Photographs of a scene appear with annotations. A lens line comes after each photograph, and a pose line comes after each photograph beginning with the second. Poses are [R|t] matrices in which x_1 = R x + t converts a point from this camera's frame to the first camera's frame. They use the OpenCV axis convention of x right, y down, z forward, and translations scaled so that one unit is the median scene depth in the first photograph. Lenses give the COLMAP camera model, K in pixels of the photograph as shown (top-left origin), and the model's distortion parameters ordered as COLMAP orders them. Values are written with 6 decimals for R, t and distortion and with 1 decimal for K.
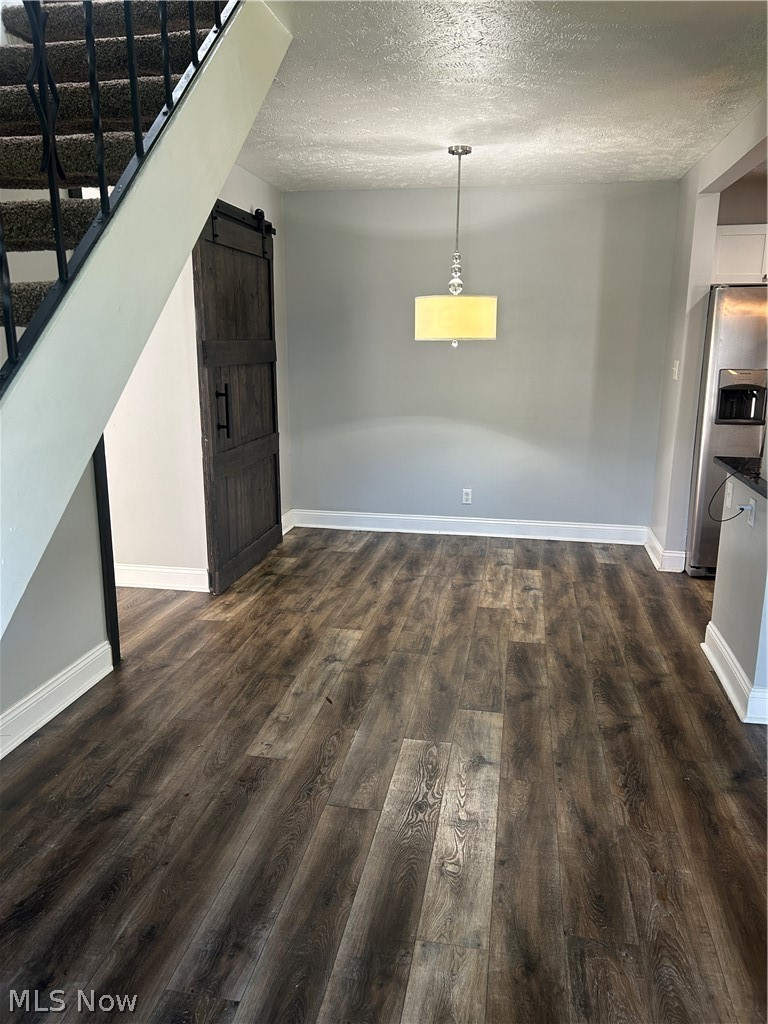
lens RADIAL K [[773.4, 0, 384.8], [0, 773.4, 509.3], [0, 0, 1]] dist [0.043531, -0.049368]
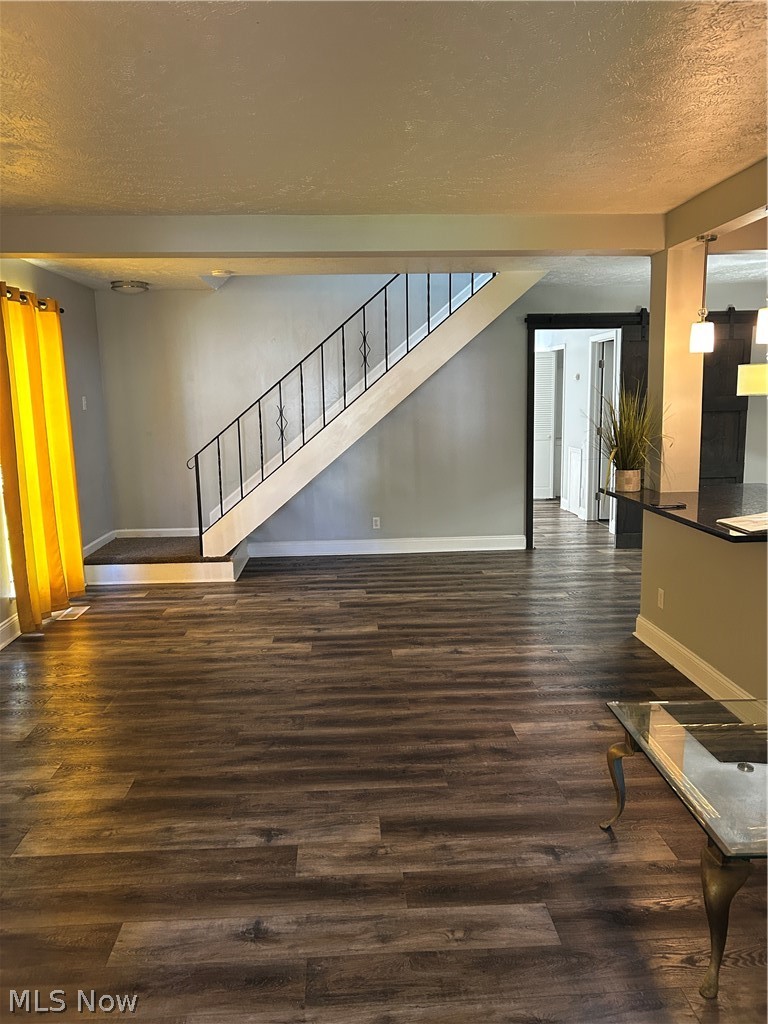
lens RADIAL K [[773.4, 0, 377.1], [0, 773.4, 518.3], [0, 0, 1]] dist [0.043531, -0.049368]
pose [[0.226873, 0.144832, -0.963095, 1.330120], [-0.189997, 0.976463, 0.102085, -0.017844], [0.955212, 0.159825, 0.249050, 0.040396]]
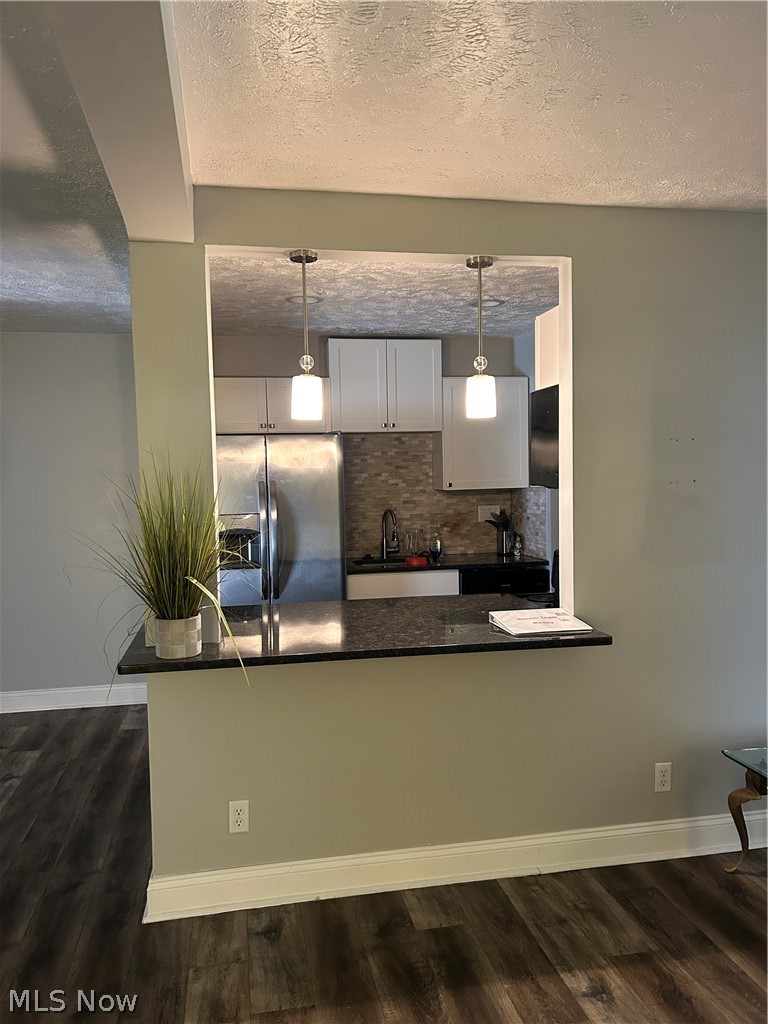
lens RADIAL K [[773.4, 0, 379.5], [0, 773.4, 512.2], [0, 0, 1]] dist [0.043531, -0.049368]
pose [[0.933120, -0.044680, 0.356780, 0.298366], [0.106496, 0.982072, -0.155543, -0.007892], [-0.343434, 0.183135, 0.921149, 0.023681]]
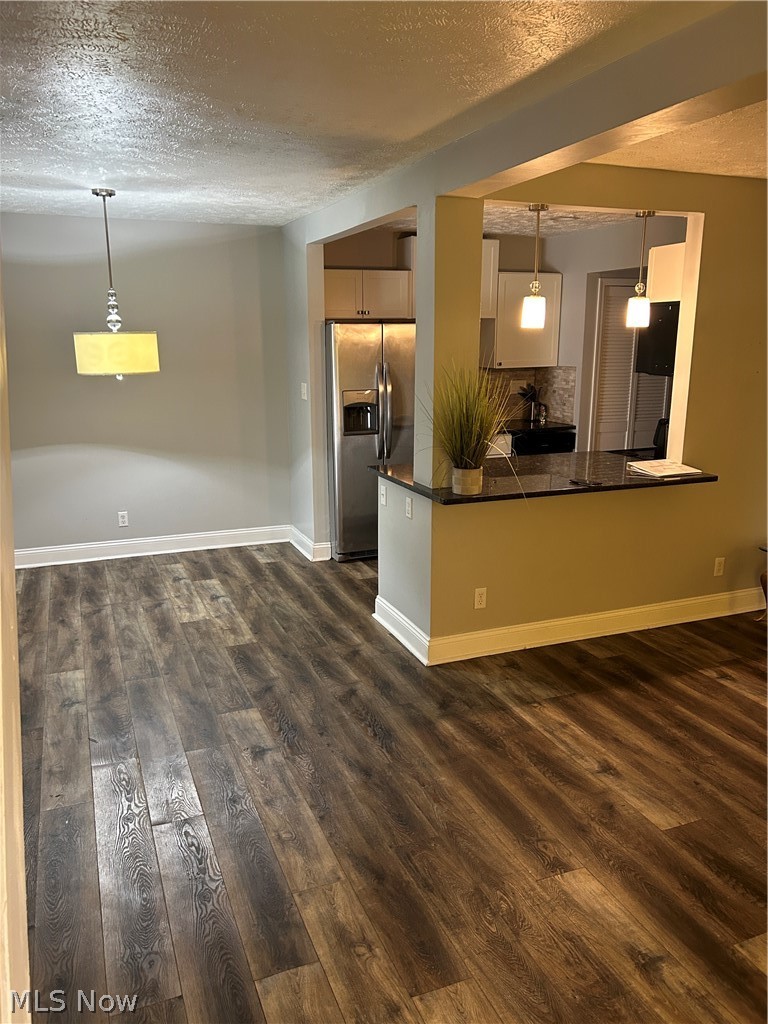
lens RADIAL K [[773.4, 0, 376.1], [0, 773.4, 515.9], [0, 0, 1]] dist [0.043531, -0.049368]
pose [[0.850673, -0.132306, 0.508774, -0.178154], [0.126217, 0.990905, 0.046647, -0.037183], [-0.510319, 0.024535, 0.859635, -0.064853]]
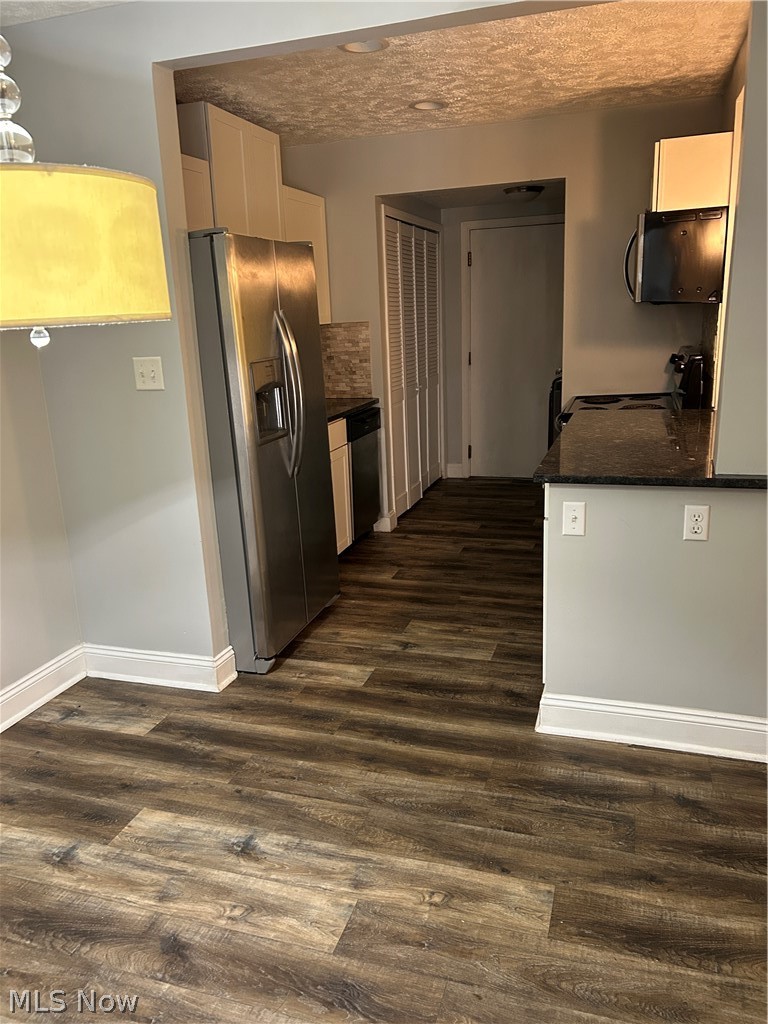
lens RADIAL K [[773.4, 0, 381.1], [0, 773.4, 519.6], [0, 0, 1]] dist [0.043531, -0.049368]
pose [[0.136425, -0.269522, 0.953282, -0.220932], [0.253817, 0.939668, 0.229349, -0.189887], [-0.957583, 0.210670, 0.196603, 0.855538]]
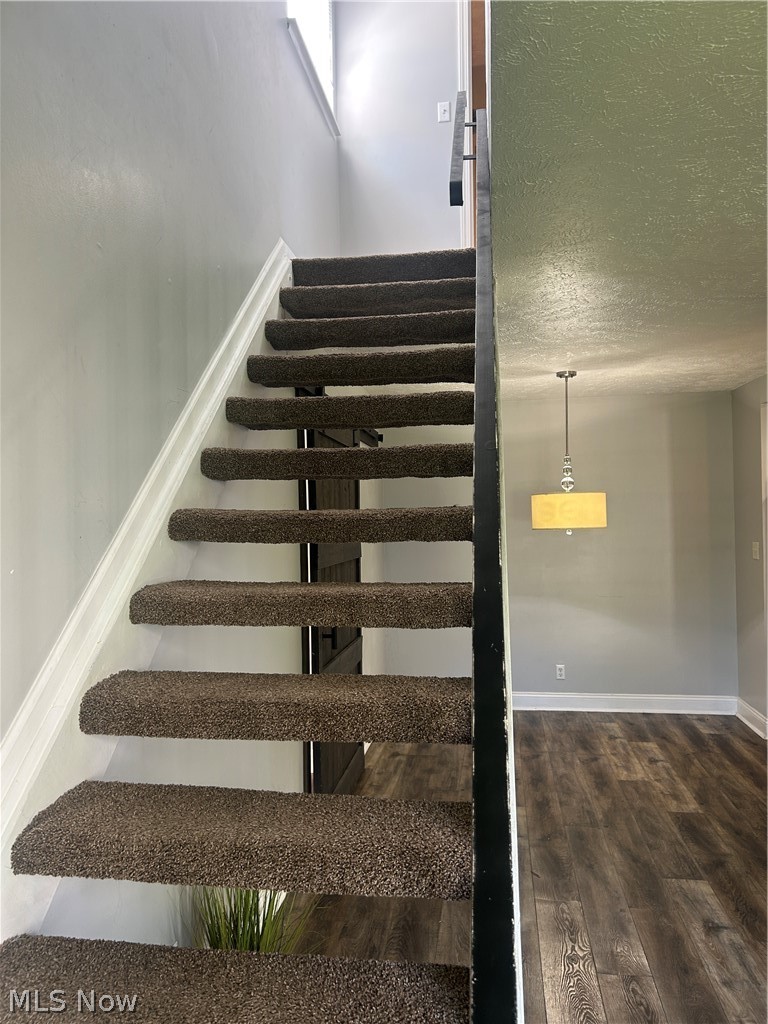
lens RADIAL K [[773.4, 0, 390.9], [0, 773.4, 507.2], [0, 0, 1]] dist [0.043531, -0.049368]
pose [[0.998871, -0.023501, 0.041282, -0.222550], [0.032382, 0.972698, -0.229802, -0.000041], [-0.034754, 0.230880, 0.972361, -0.094316]]
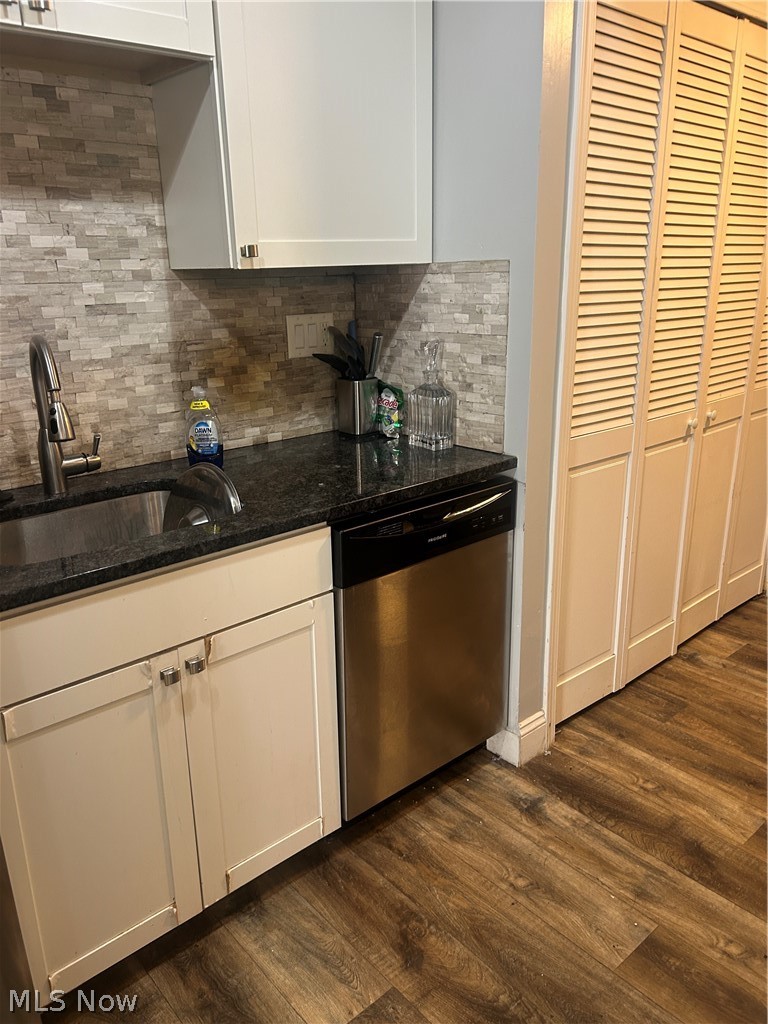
lens RADIAL K [[773.4, 0, 376.0], [0, 773.4, 515.8], [0, 0, 1]] dist [0.043531, -0.049368]
pose [[0.627618, -0.259071, 0.734151, 0.558487], [0.195547, 0.965235, 0.173446, -0.157058], [-0.753563, 0.034703, 0.656459, 0.810515]]
